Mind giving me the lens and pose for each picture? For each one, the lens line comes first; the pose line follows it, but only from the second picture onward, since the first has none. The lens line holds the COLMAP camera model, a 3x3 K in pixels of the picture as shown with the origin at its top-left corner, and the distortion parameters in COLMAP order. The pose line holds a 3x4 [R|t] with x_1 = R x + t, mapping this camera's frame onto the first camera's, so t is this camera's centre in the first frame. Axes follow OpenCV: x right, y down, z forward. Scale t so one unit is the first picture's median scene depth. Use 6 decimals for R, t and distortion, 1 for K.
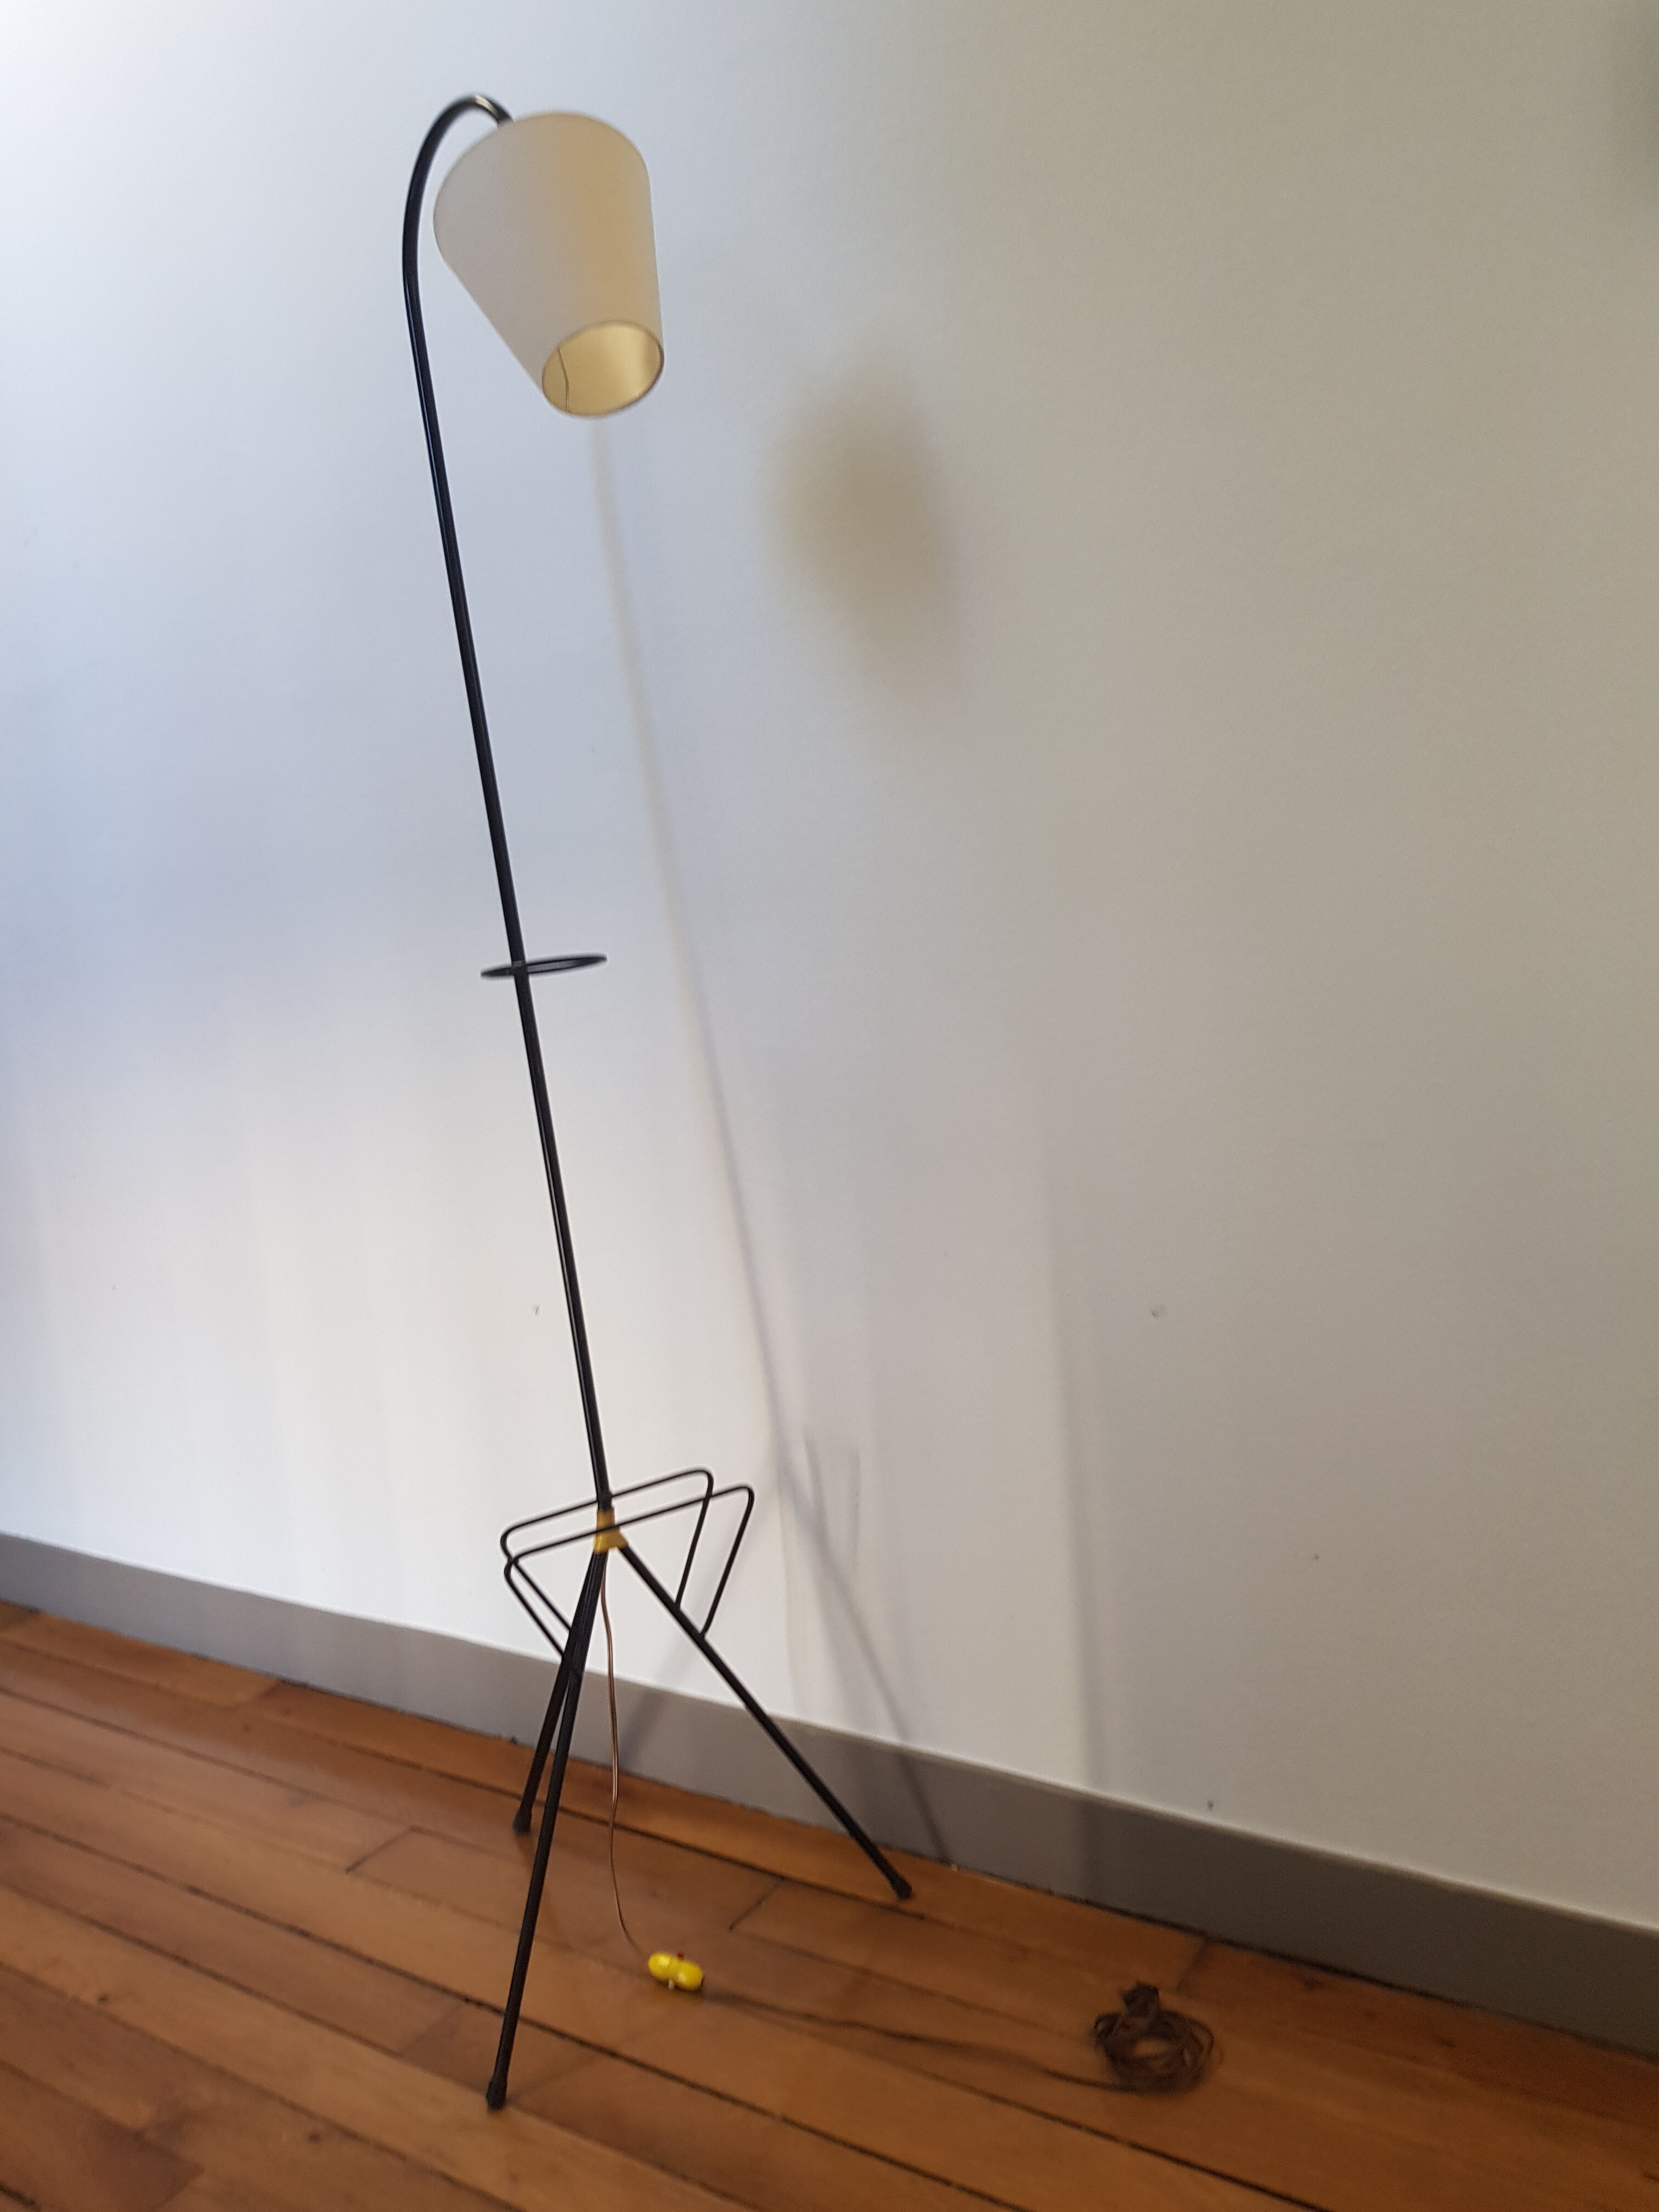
lens RADIAL K [[1722.2, 0, 809.6], [0, 1722.2, 1155.4], [0, 0, 1]] dist [0.057659, -0.091575]
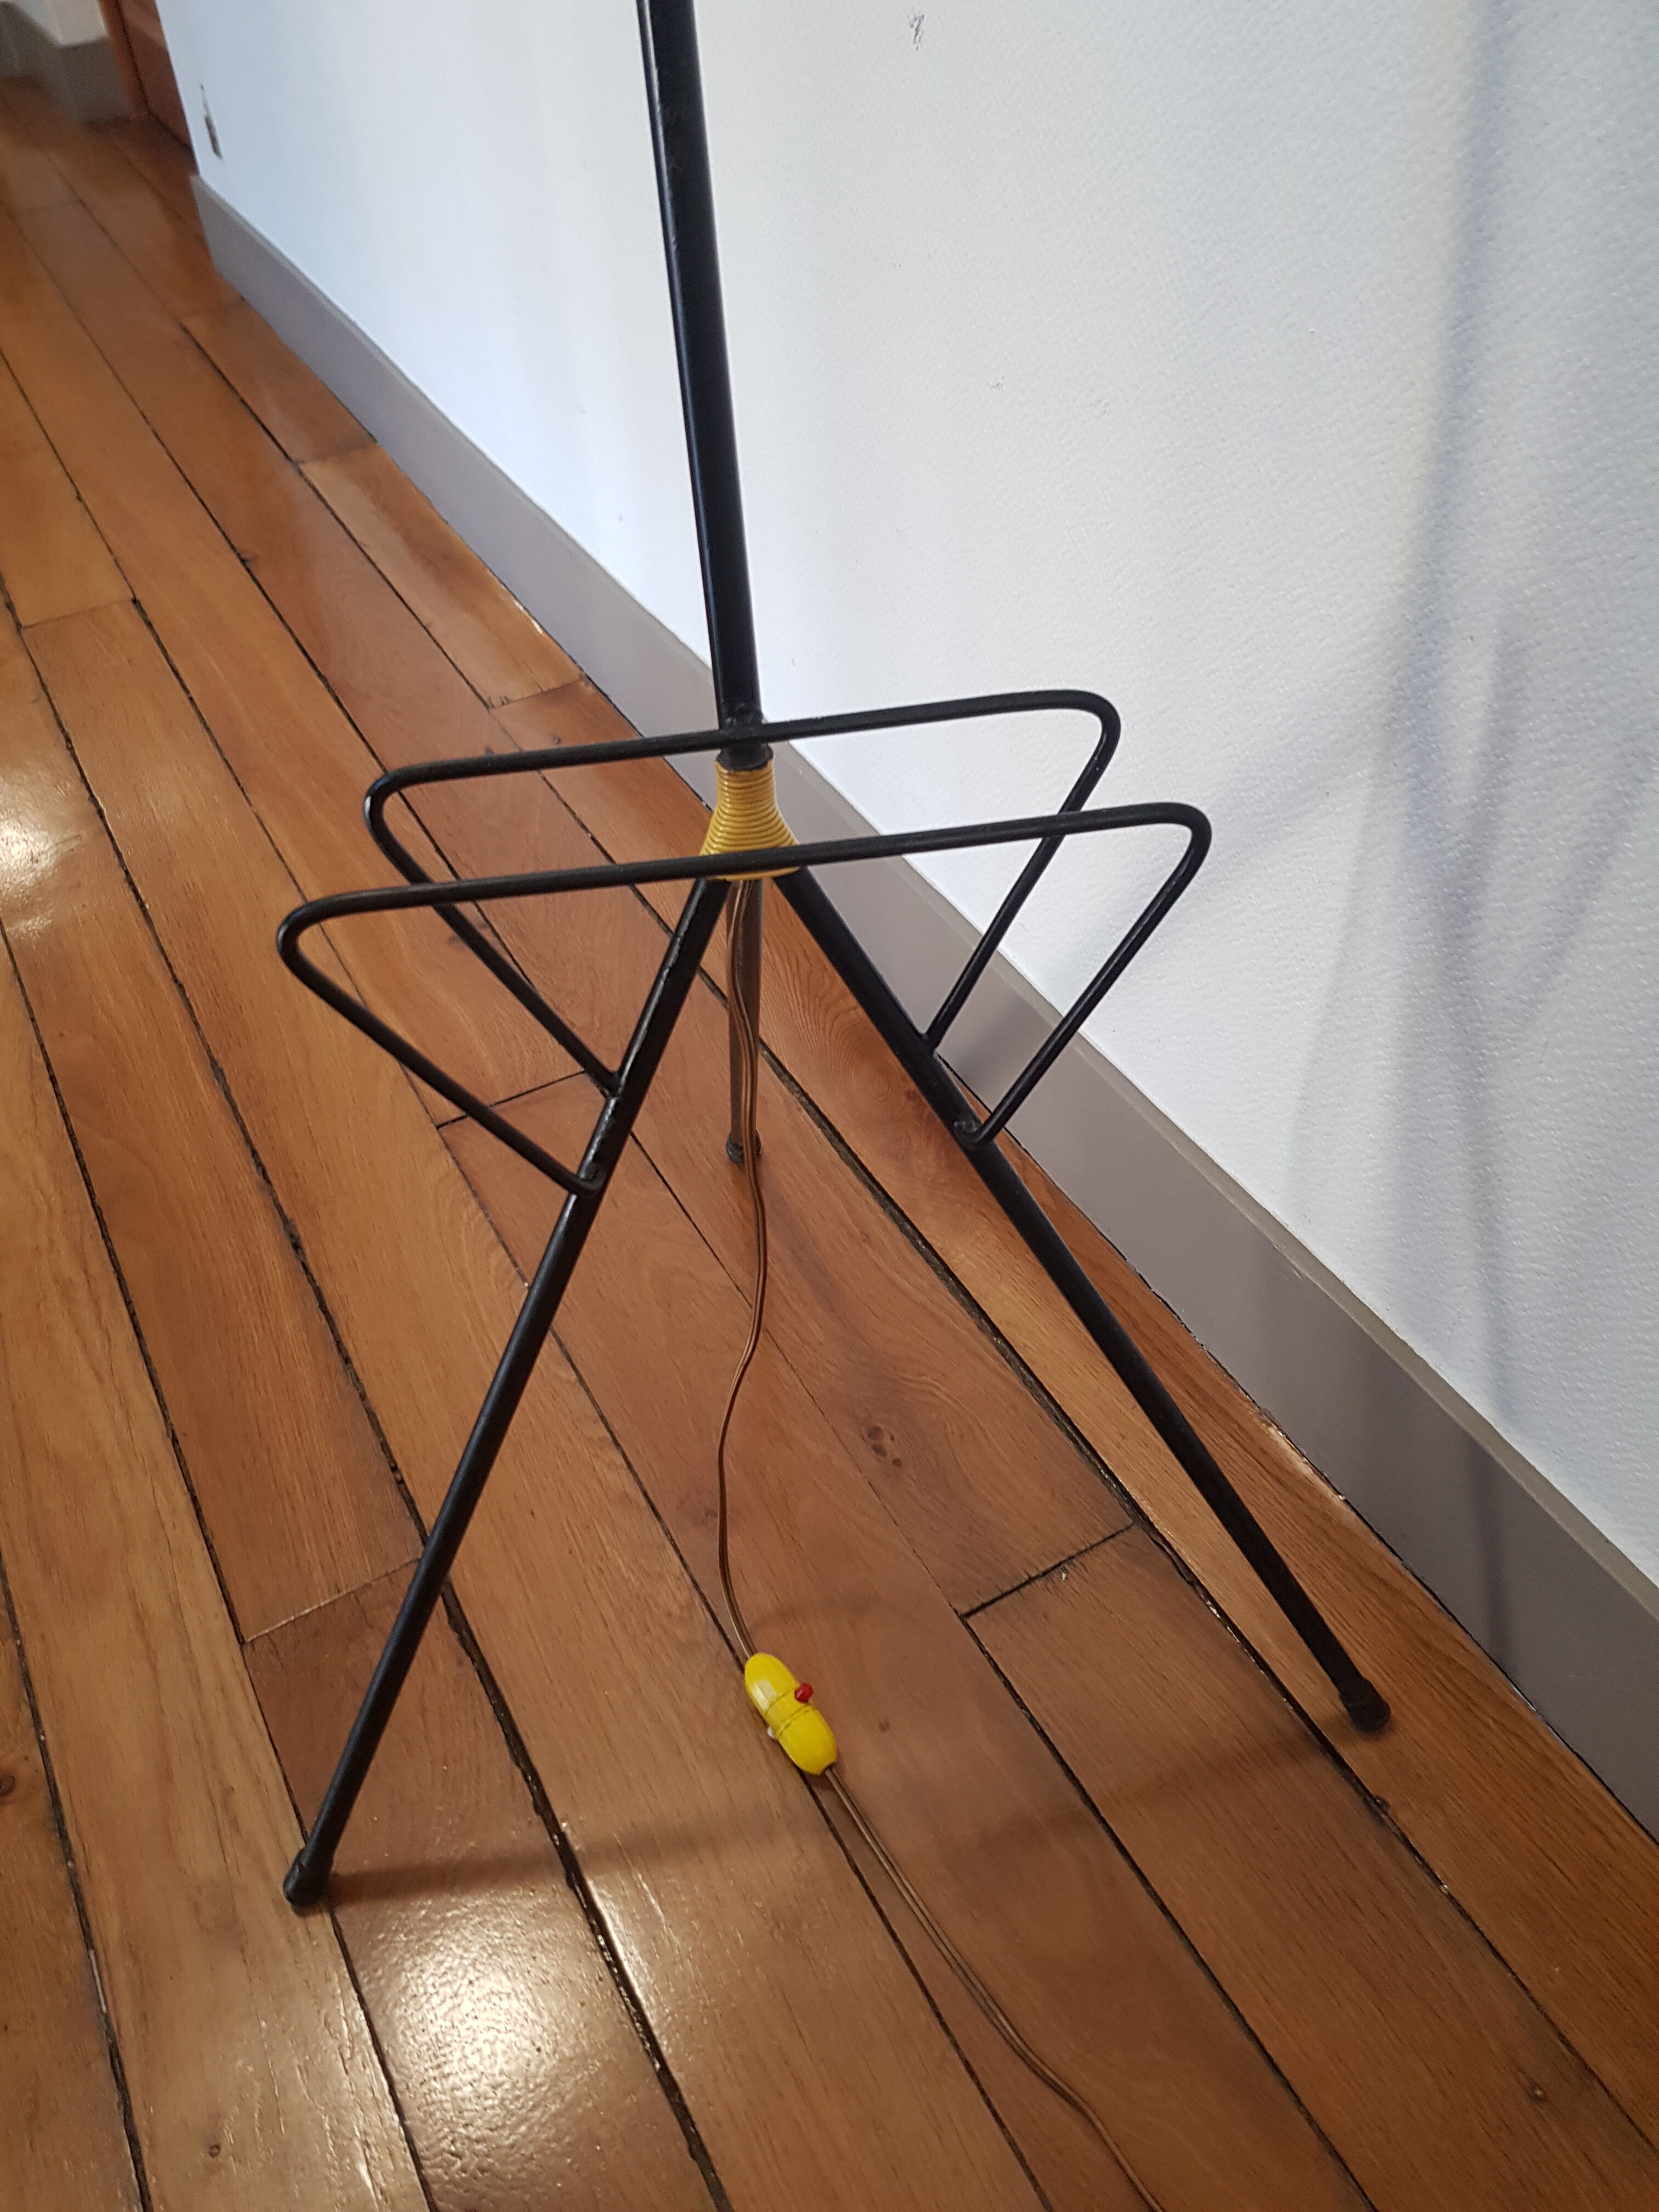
lens RADIAL K [[1722.2, 0, 830.1], [0, 1722.2, 1083.1], [0, 0, 1]] dist [0.057659, -0.091575]
pose [[0.882799, 0.348630, -0.314837, 0.018741], [-0.096713, 0.790754, 0.604446, 0.057492], [0.459687, -0.503156, 0.731794, 0.746907]]
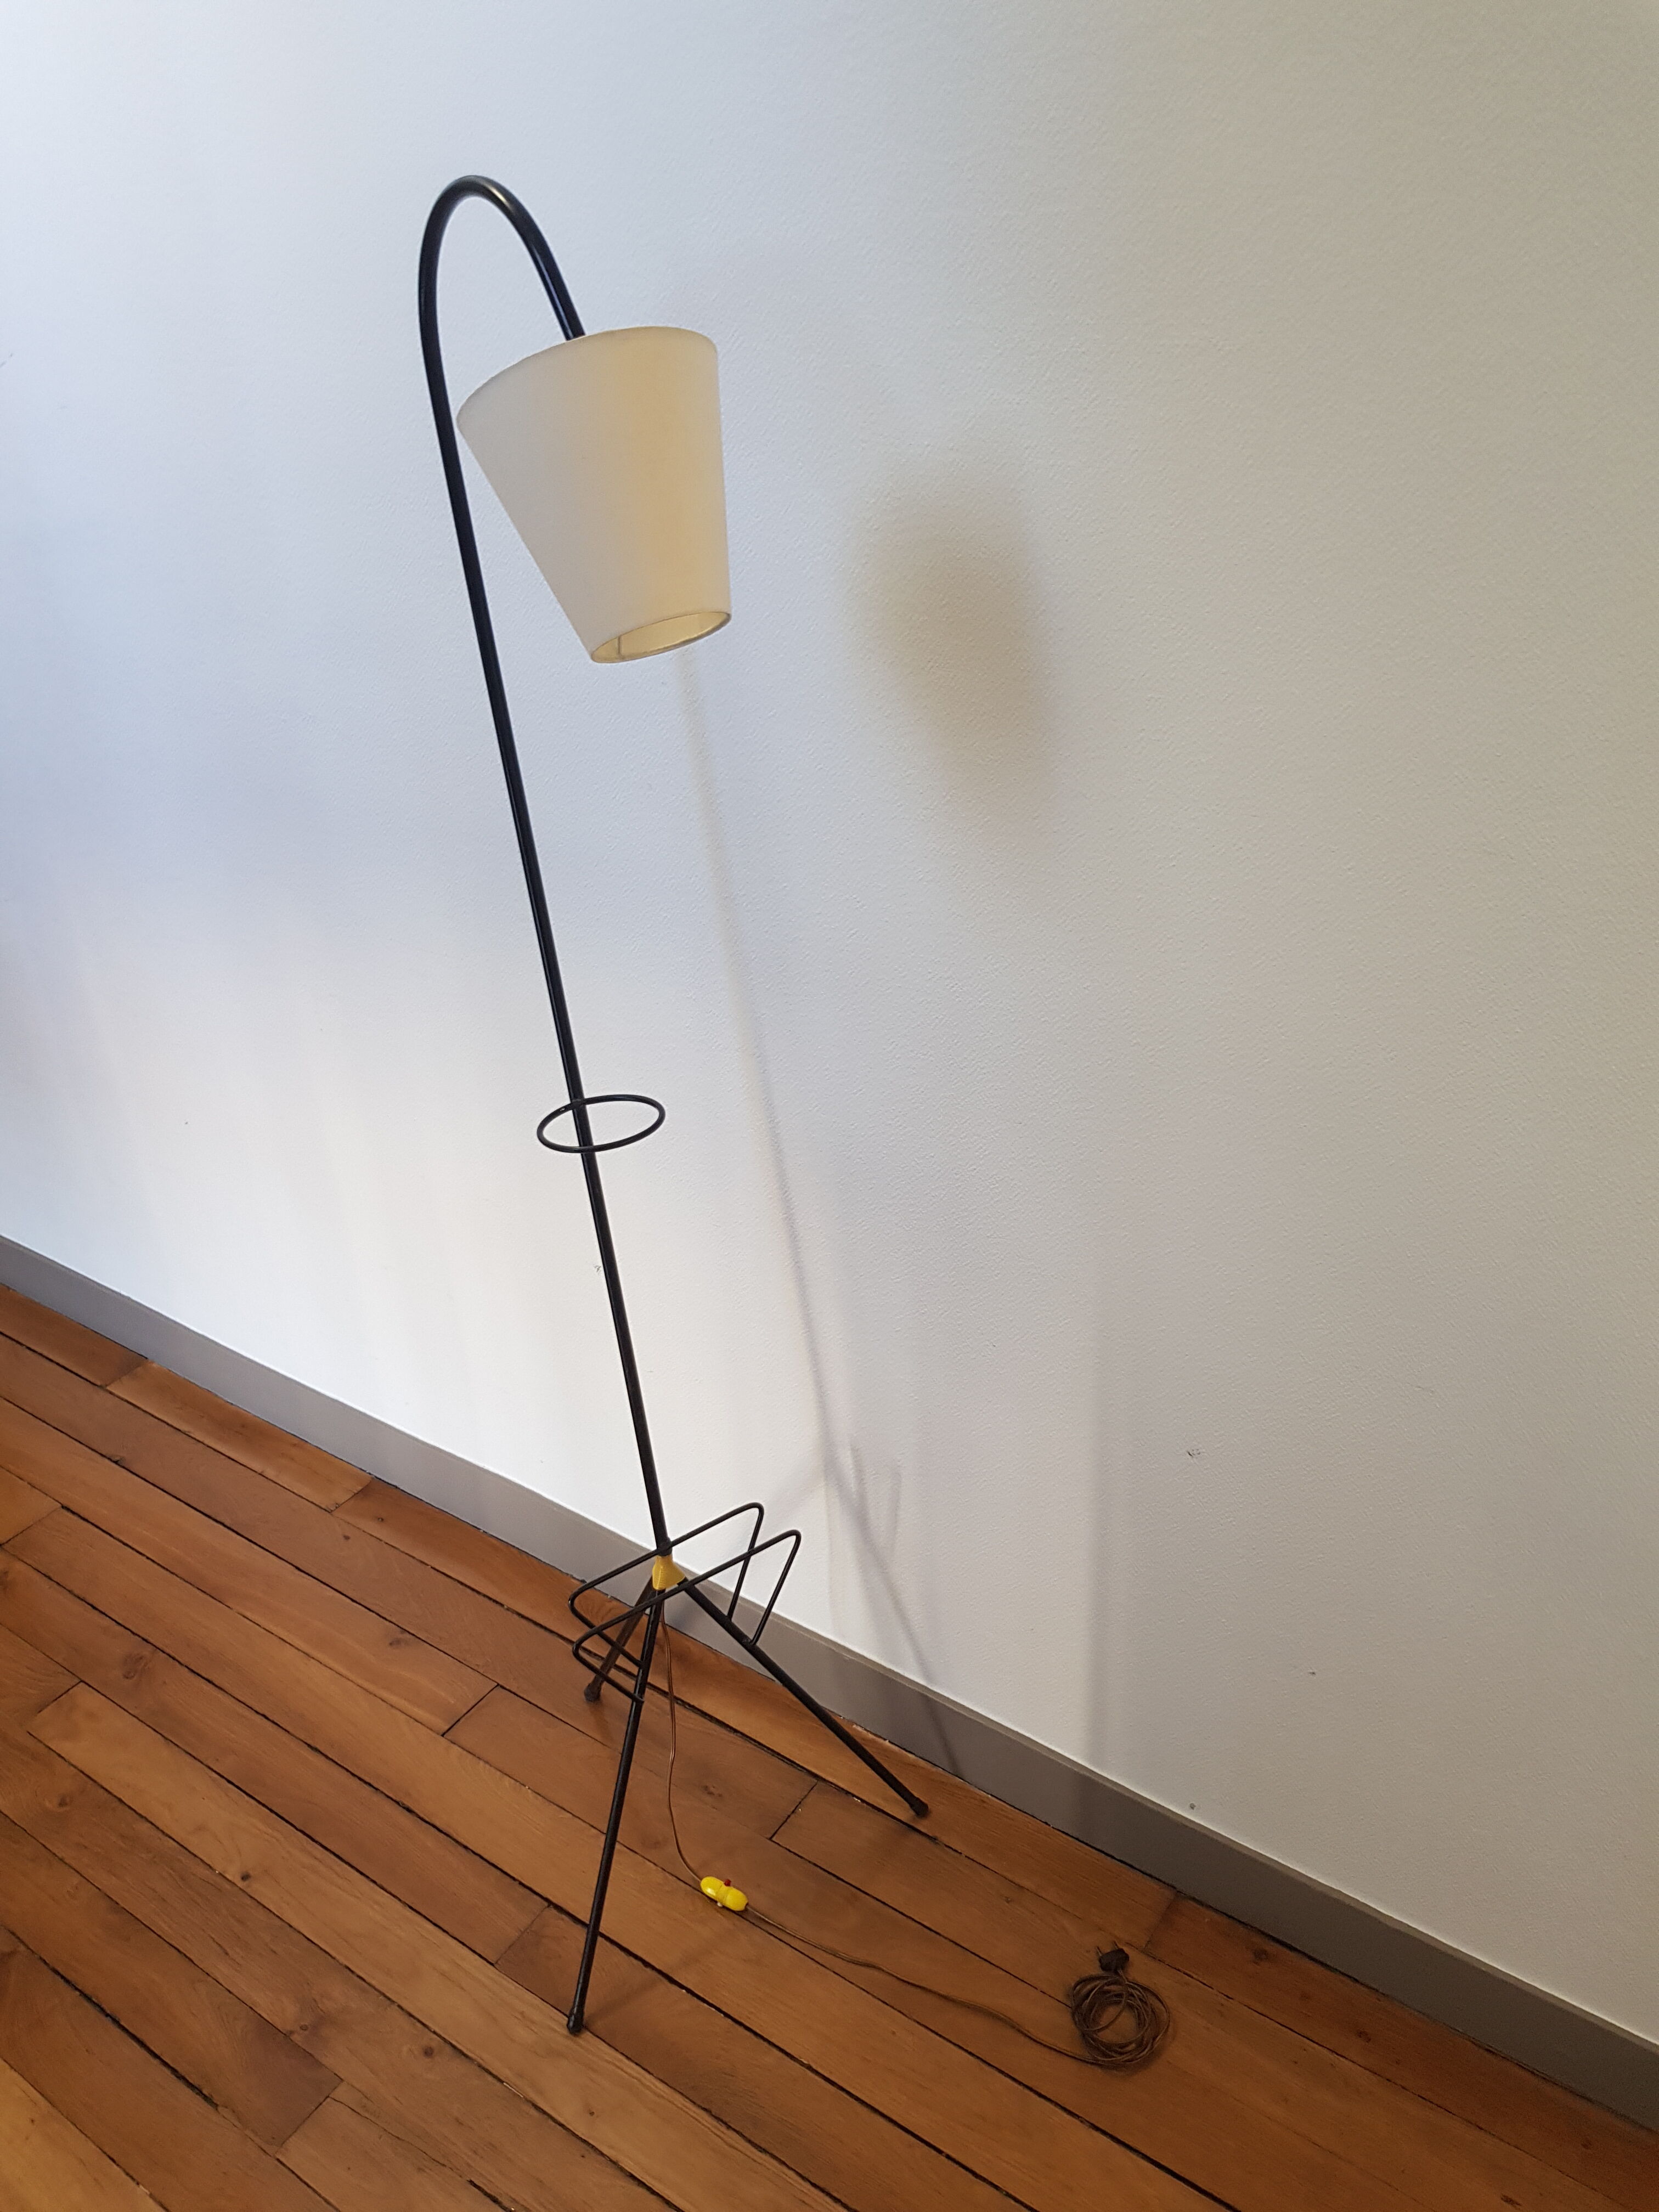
lens RADIAL K [[1722.2, 0, 825.7], [0, 1722.2, 1147.5], [0, 0, 1]] dist [0.057659, -0.091575]
pose [[0.998959, 0.041574, -0.018751, -0.006700], [-0.031879, 0.930535, 0.364814, -0.434741], [0.032615, -0.363837, 0.930892, 0.084901]]
